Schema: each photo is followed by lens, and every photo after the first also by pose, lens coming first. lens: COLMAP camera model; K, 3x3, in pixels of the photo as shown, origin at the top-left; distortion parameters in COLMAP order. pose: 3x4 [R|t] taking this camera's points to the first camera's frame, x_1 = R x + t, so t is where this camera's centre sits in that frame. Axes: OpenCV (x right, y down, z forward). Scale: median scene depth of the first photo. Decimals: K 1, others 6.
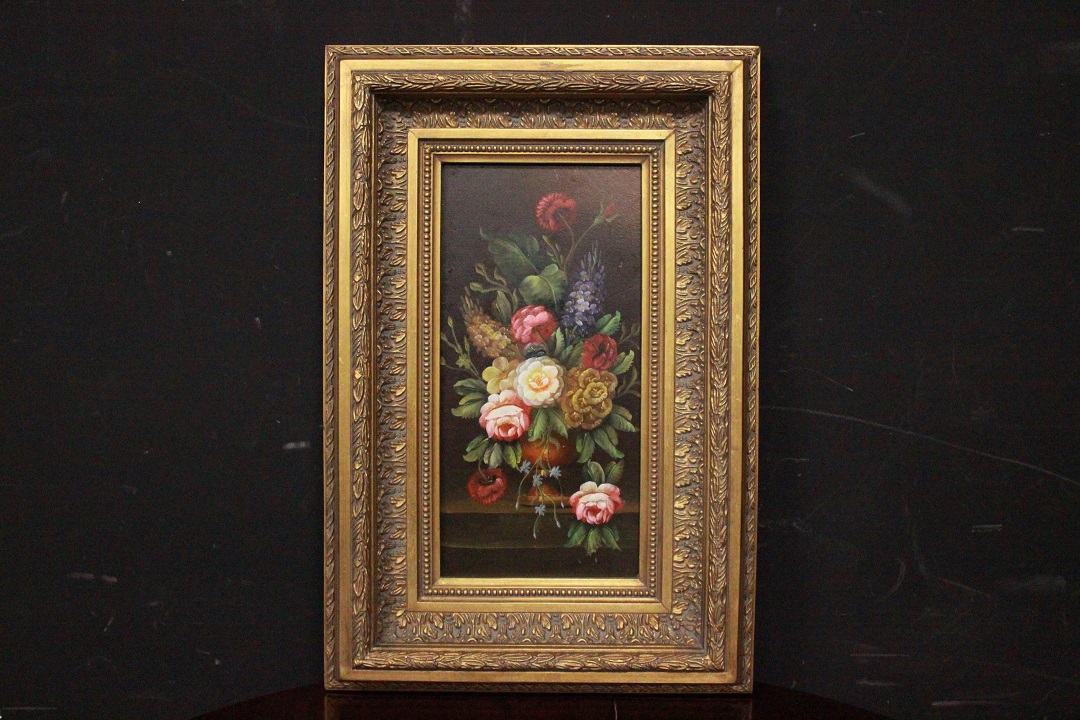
lens RADIAL K [[1185.0, 0, 537.4], [0, 1185.0, 364.1], [0, 0, 1]] dist [-0.100924, 0.000000]
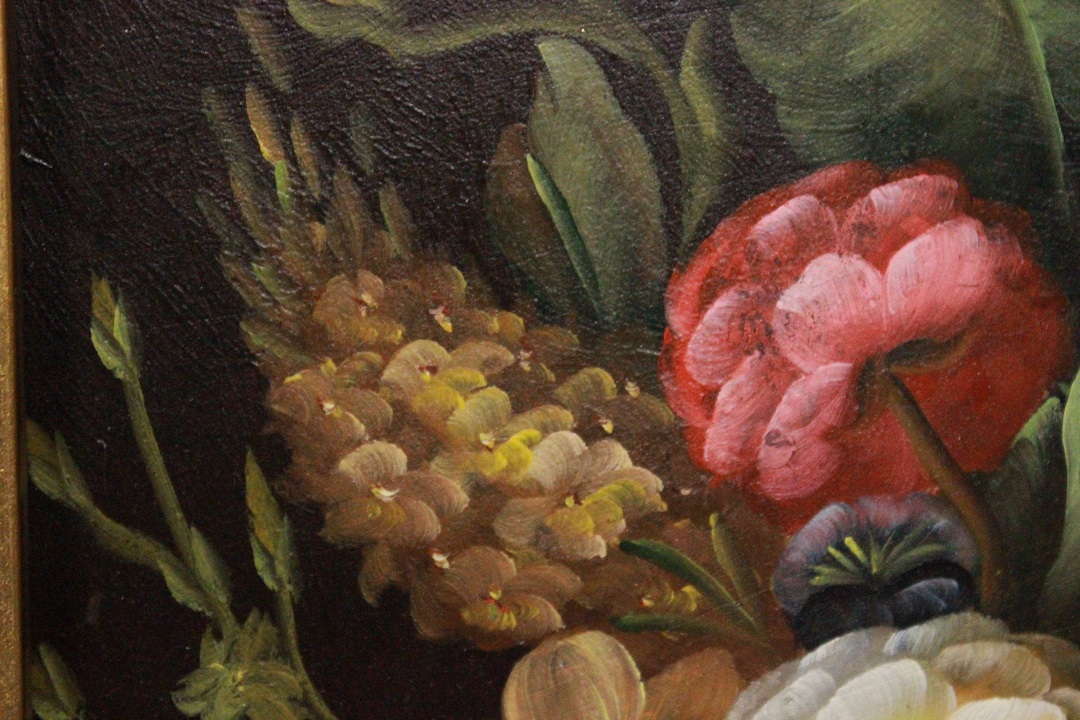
lens RADIAL K [[2497.4, 0, 515.1], [0, 2497.4, 396.1], [0, 0, 1]] dist [0.067519, 0.000000]
pose [[0.994526, -0.023840, 0.101730, -0.060395], [0.020405, 0.999190, 0.034671, -0.036909], [-0.102474, -0.032406, 0.994208, 0.768048]]
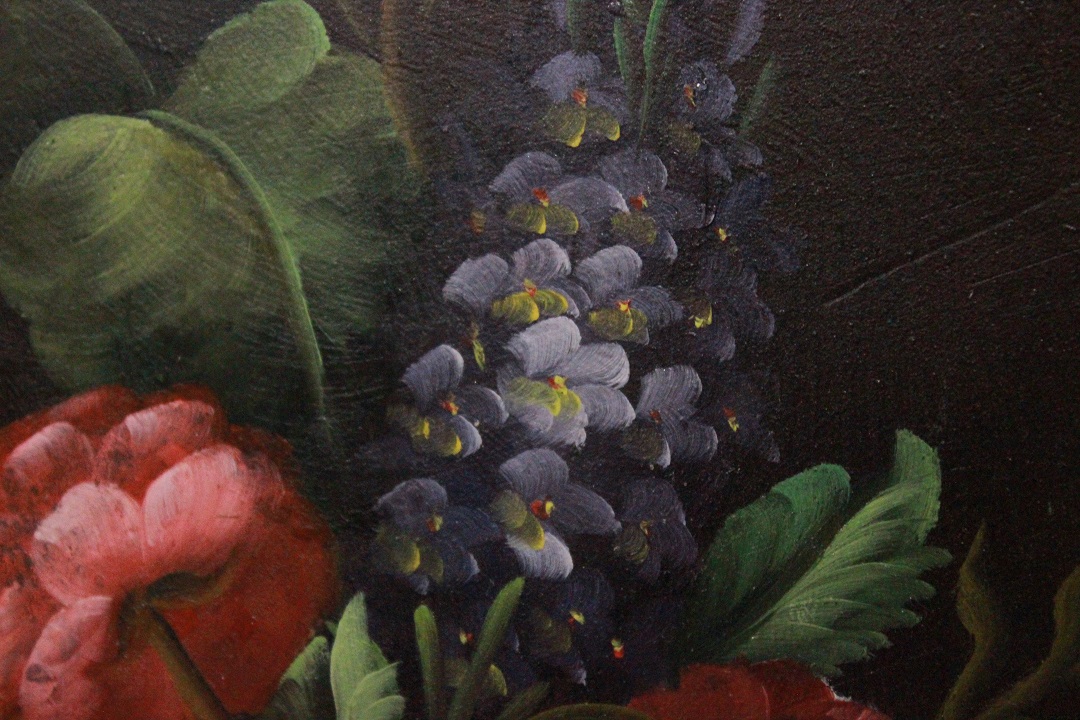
lens RADIAL K [[2497.4, 0, 531.4], [0, 2497.4, 392.6], [0, 0, 1]] dist [0.067519, 0.000000]
pose [[0.985960, -0.021330, -0.165613, 0.071130], [0.022168, 0.999749, 0.003210, -0.049550], [0.165503, -0.006836, 0.986186, 0.782994]]
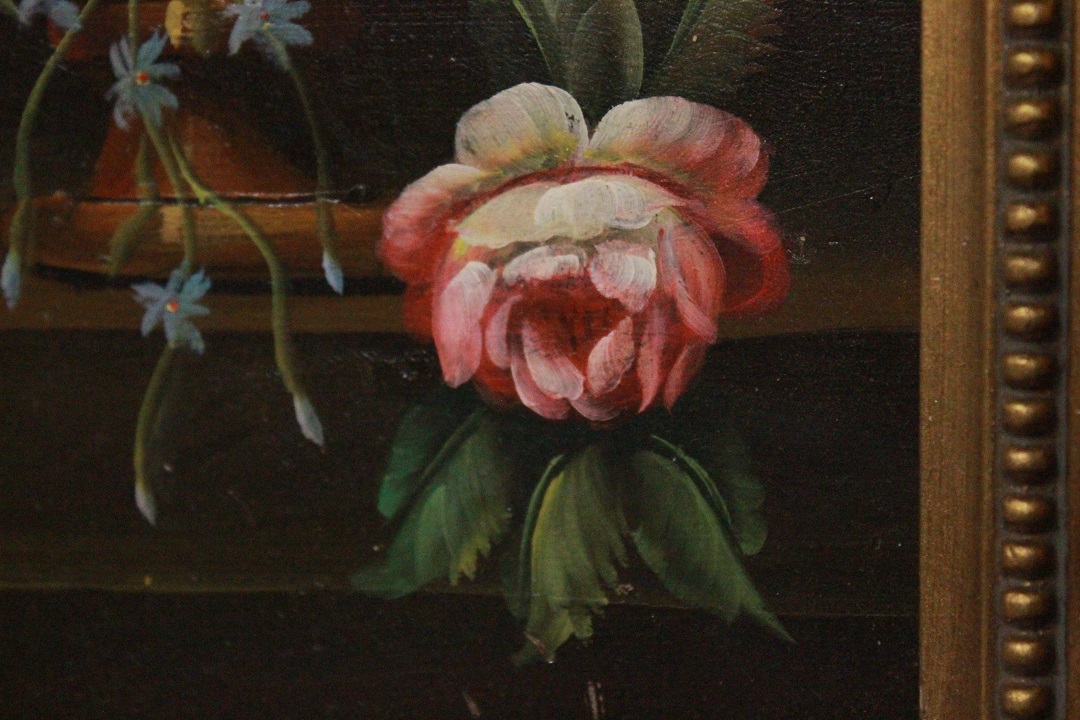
lens RADIAL K [[2497.4, 0, 543.9], [0, 2497.4, 365.2], [0, 0, 1]] dist [0.067519, 0.000000]
pose [[0.971184, 0.007408, -0.238216, 0.109991], [0.017016, 0.994811, 0.100305, 0.102880], [0.237723, -0.101468, 0.966019, 0.743896]]
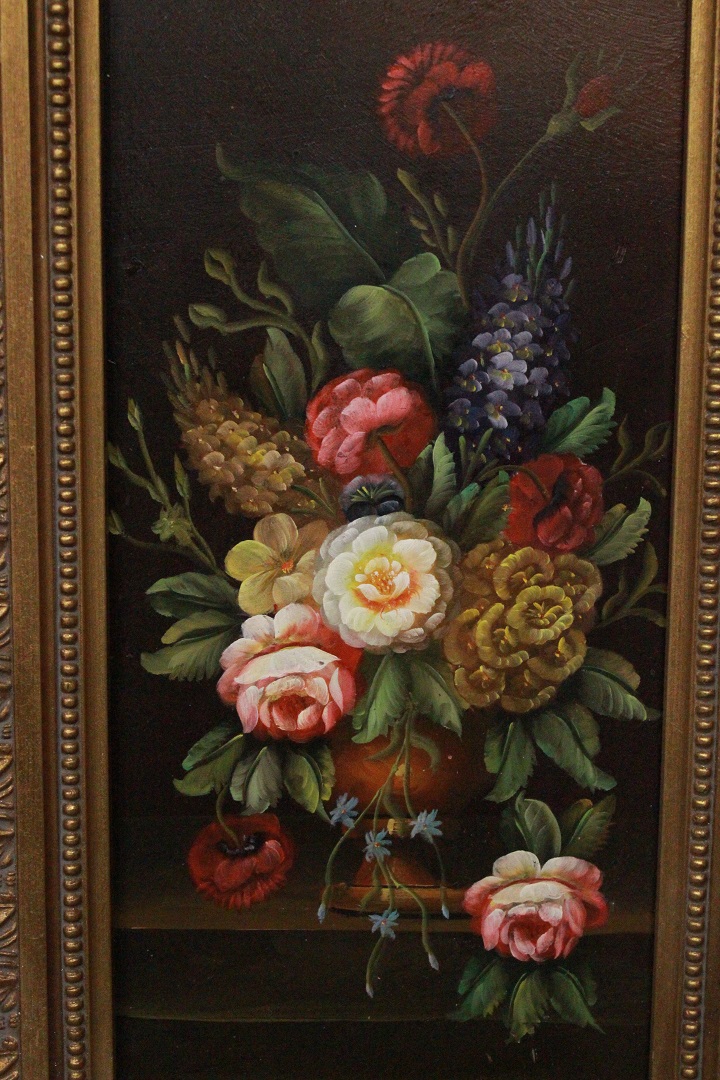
lens RADIAL K [[1974.5, 0, 370.0], [0, 1974.5, 540.4], [0, 0, 1]] dist [0.020026, 0.000000]
pose [[0.999977, 0.005380, 0.004076, -0.005272], [-0.005916, 0.989349, 0.145440, -0.085043], [-0.003251, -0.145461, 0.989359, 0.410579]]
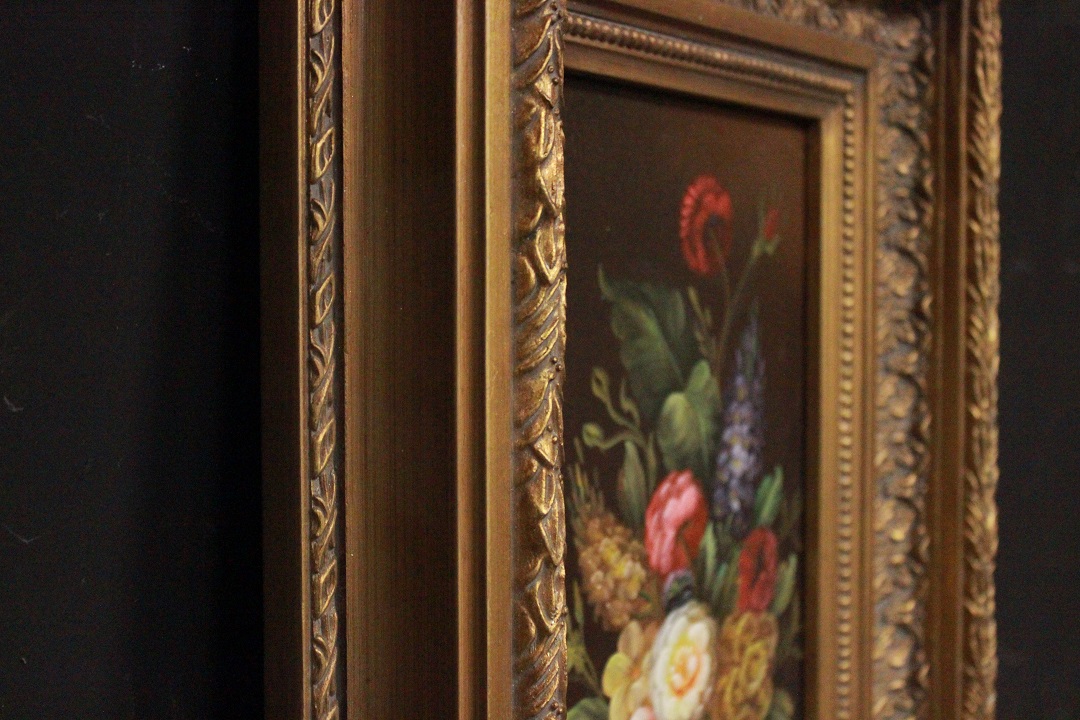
lens RADIAL K [[1656.6, 0, 527.9], [0, 1656.6, 381.0], [0, 0, 1]] dist [-0.026189, 0.000000]
pose [[0.564137, -0.052525, 0.824009, -0.463212], [0.032317, 0.998614, 0.041530, -0.102114], [-0.825049, 0.003201, 0.565052, 0.741144]]
